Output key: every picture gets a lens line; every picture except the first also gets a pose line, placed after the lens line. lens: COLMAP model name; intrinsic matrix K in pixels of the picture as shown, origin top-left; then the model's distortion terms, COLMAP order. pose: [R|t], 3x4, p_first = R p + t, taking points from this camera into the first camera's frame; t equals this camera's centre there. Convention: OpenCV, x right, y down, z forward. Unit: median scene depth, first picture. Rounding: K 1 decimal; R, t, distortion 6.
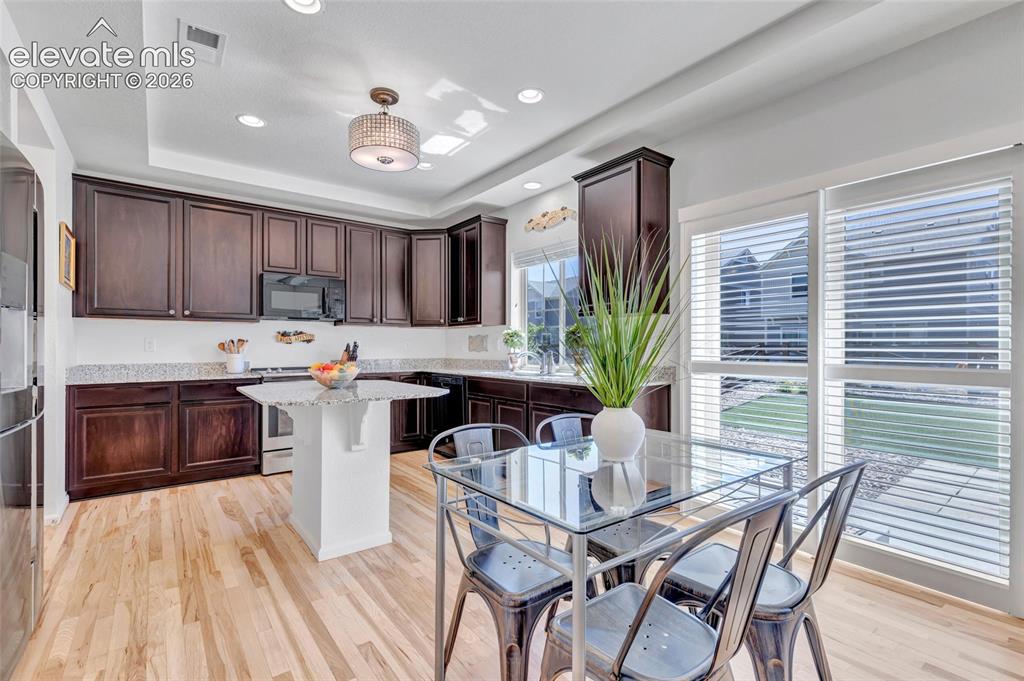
lens RADIAL K [[469.9, 0, 513.2], [0, 469.9, 345.8], [0, 0, 1]] dist [0.004363, -0.001148]
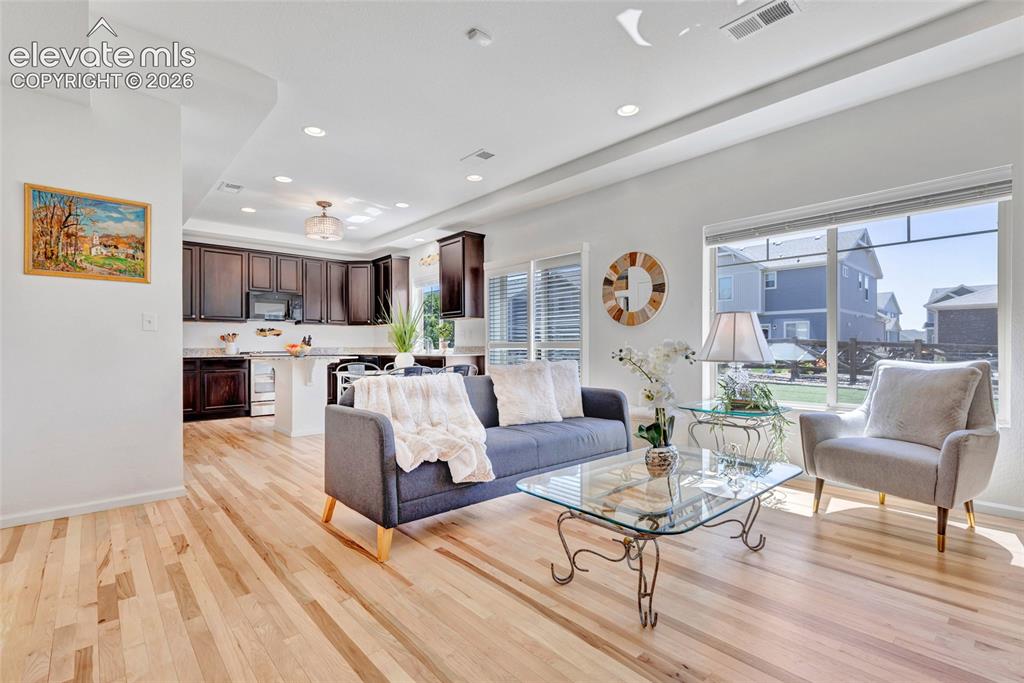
lens RADIAL K [[469.9, 0, 515.0], [0, 469.9, 345.2], [0, 0, 1]] dist [0.004363, -0.001148]
pose [[0.996450, -0.005362, 0.084021, 0.240166], [0.005546, 0.999983, -0.001959, 0.036618], [-0.084009, 0.002418, 0.996462, -0.694465]]
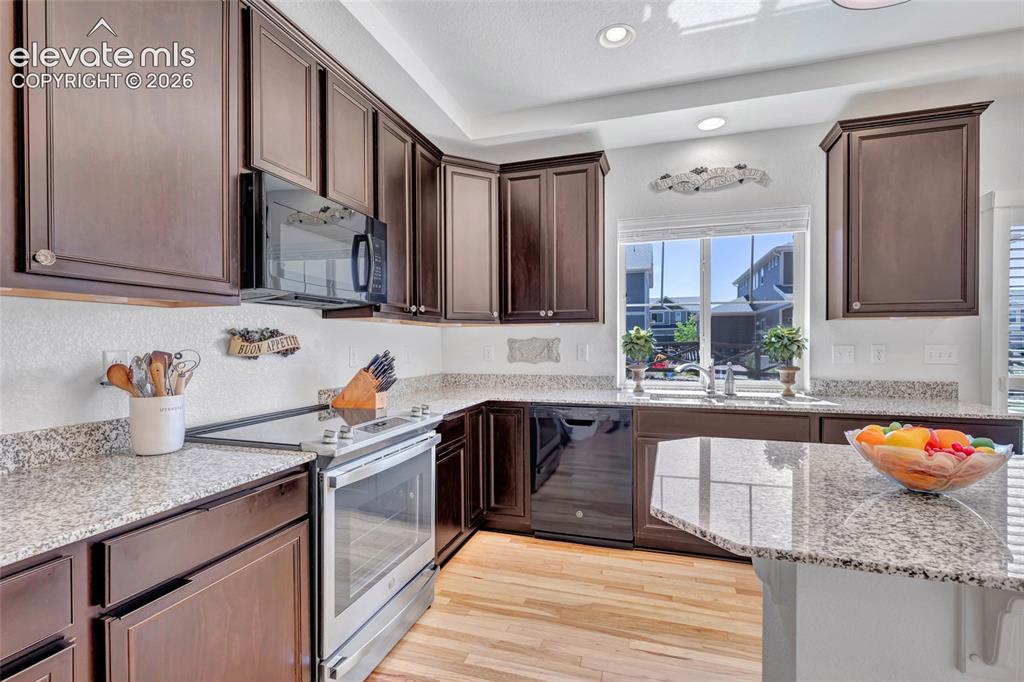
lens RADIAL K [[469.9, 0, 511.8], [0, 469.9, 346.1], [0, 0, 1]] dist [0.004363, -0.001148]
pose [[0.820384, -0.007768, 0.571761, -0.613421], [0.001162, 0.999928, 0.011919, -0.023892], [-0.571812, -0.009114, 0.820334, 0.612892]]
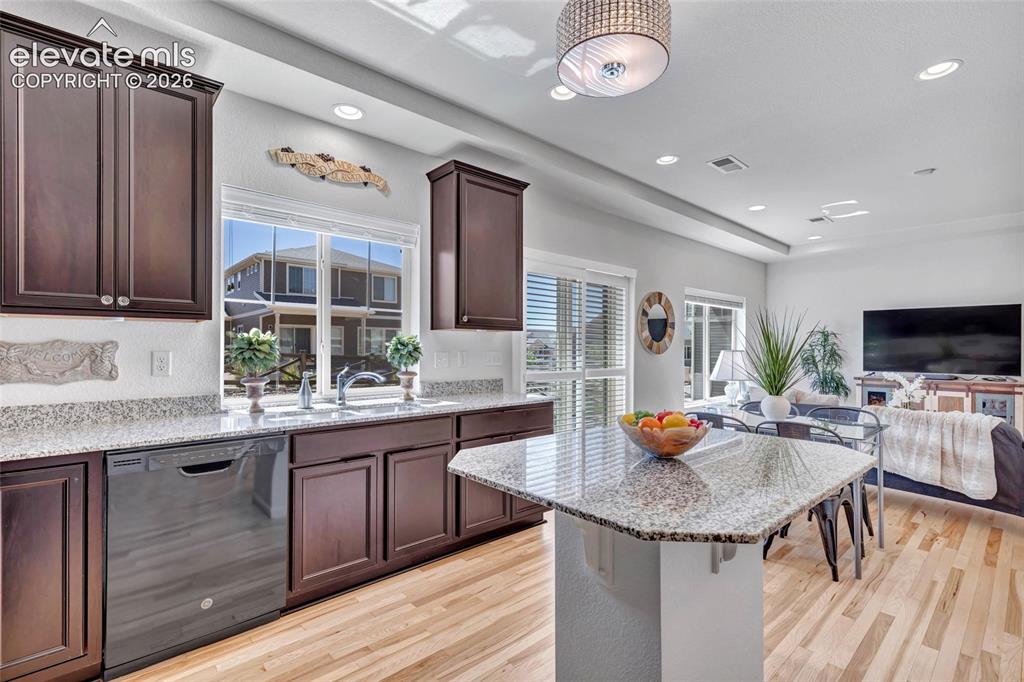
lens RADIAL K [[469.9, 0, 514.7], [0, 469.9, 346.6], [0, 0, 1]] dist [0.004363, -0.001148]
pose [[-0.084258, 0.003615, 0.996437, -0.629385], [-0.005723, 0.999975, -0.004112, -0.022949], [-0.996428, -0.006049, -0.084235, 0.848754]]
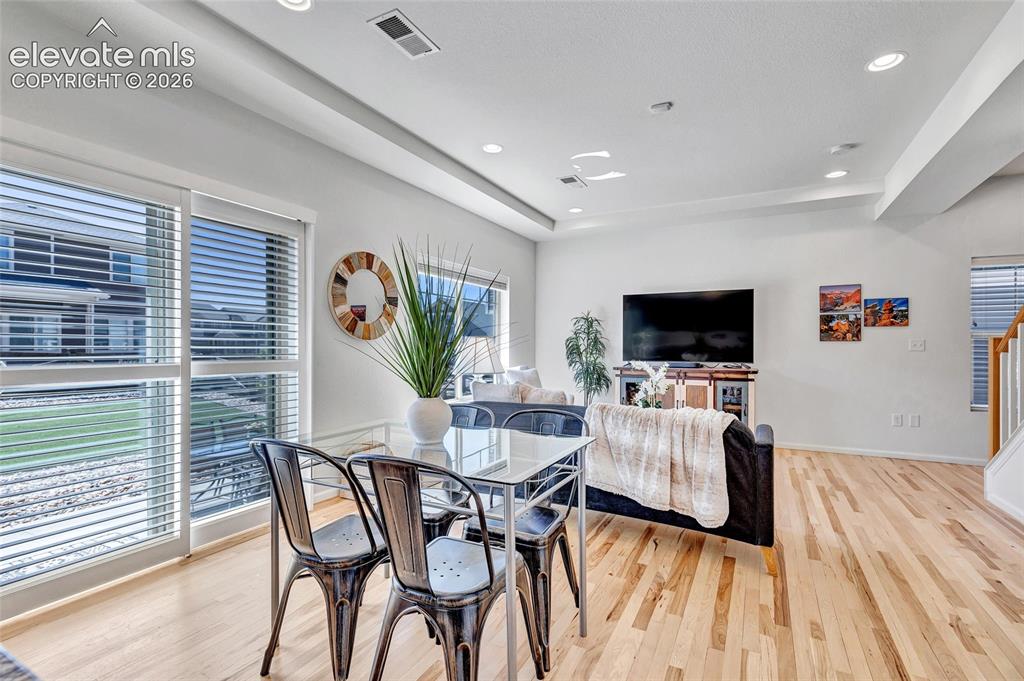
lens RADIAL K [[469.9, 0, 516.4], [0, 469.9, 345.2], [0, 0, 1]] dist [0.004363, -0.001148]
pose [[-0.425382, 0.001218, 0.905013, -0.340411], [-0.003107, 0.999991, -0.002806, 0.002569], [-0.905009, -0.004005, -0.425374, 0.481707]]
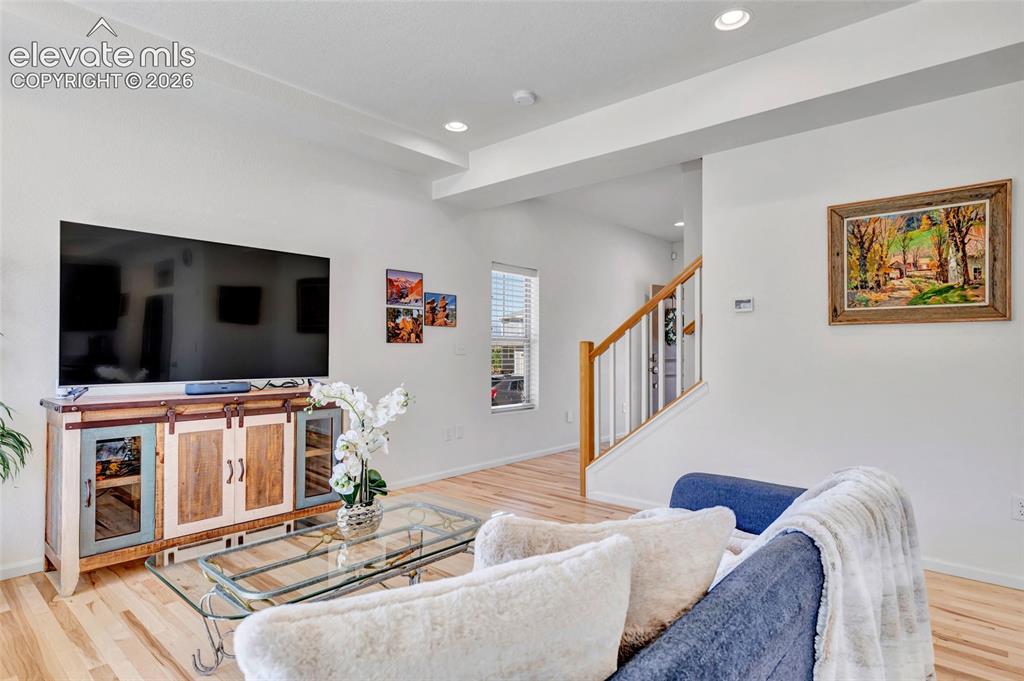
lens RADIAL K [[558.8, 0, 509.6], [0, 558.8, 342.9], [0, 0, 1]] dist [0.012001, 0.000410]
pose [[-0.981582, -0.002980, -0.191018, 0.398143], [-0.000198, 0.999894, -0.014585, 0.001898], [0.191041, -0.014278, -0.981478, 0.348646]]
